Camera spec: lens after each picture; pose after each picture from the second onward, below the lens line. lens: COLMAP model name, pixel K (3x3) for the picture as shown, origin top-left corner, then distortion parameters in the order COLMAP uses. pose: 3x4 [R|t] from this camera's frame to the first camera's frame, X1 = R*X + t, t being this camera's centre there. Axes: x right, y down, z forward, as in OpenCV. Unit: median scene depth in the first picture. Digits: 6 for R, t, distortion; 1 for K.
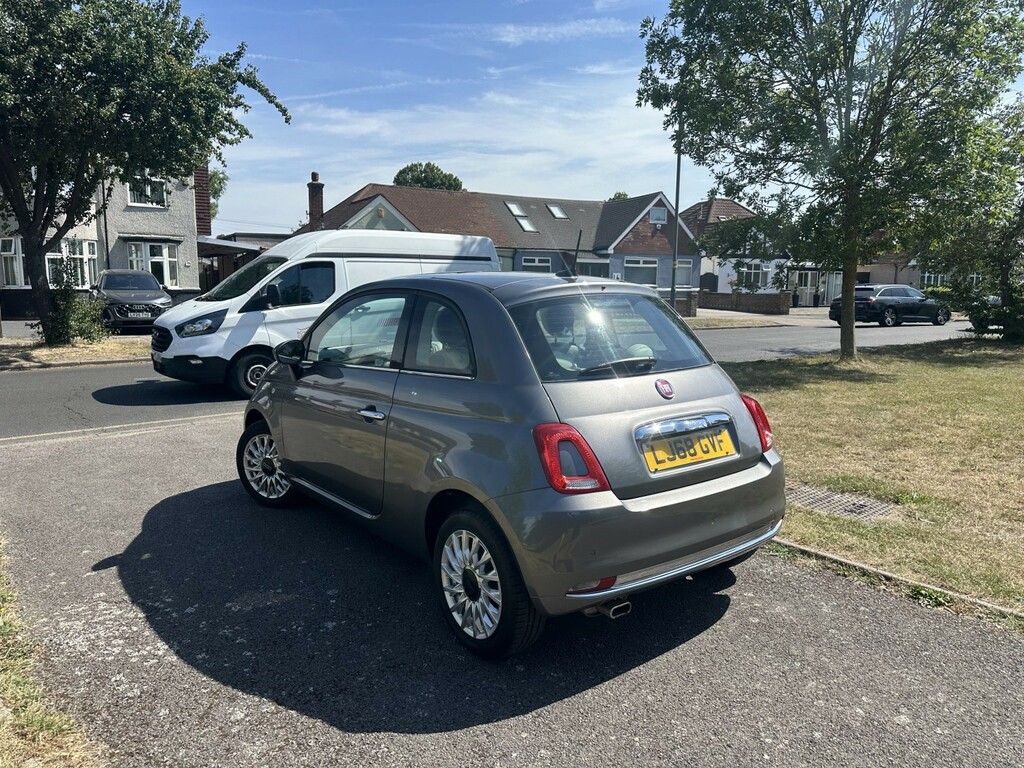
lens RADIAL K [[711.2, 0, 512.9], [0, 711.2, 387.4], [0, 0, 1]] dist [0.035964, -0.043200]
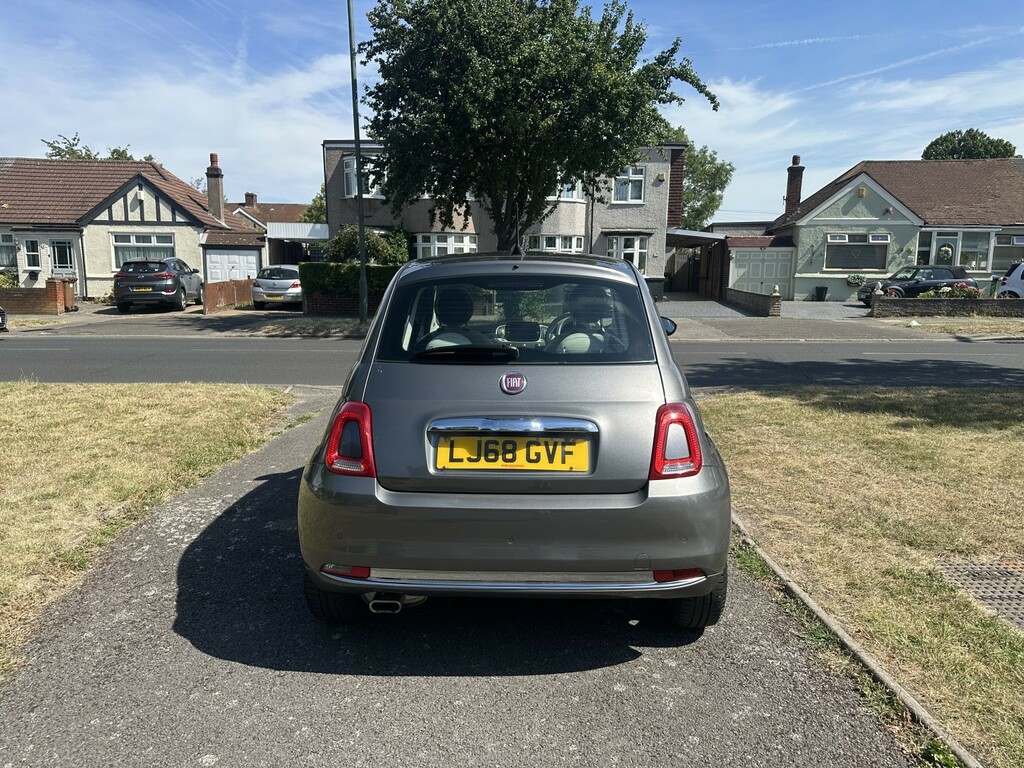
lens RADIAL K [[711.2, 0, 514.8], [0, 711.2, 383.5], [0, 0, 1]] dist [0.035964, -0.043200]
pose [[0.770542, 0.099117, -0.629635, 0.153978], [-0.093375, 0.994731, 0.042319, -0.006725], [0.630512, 0.026184, 0.775738, 0.066413]]
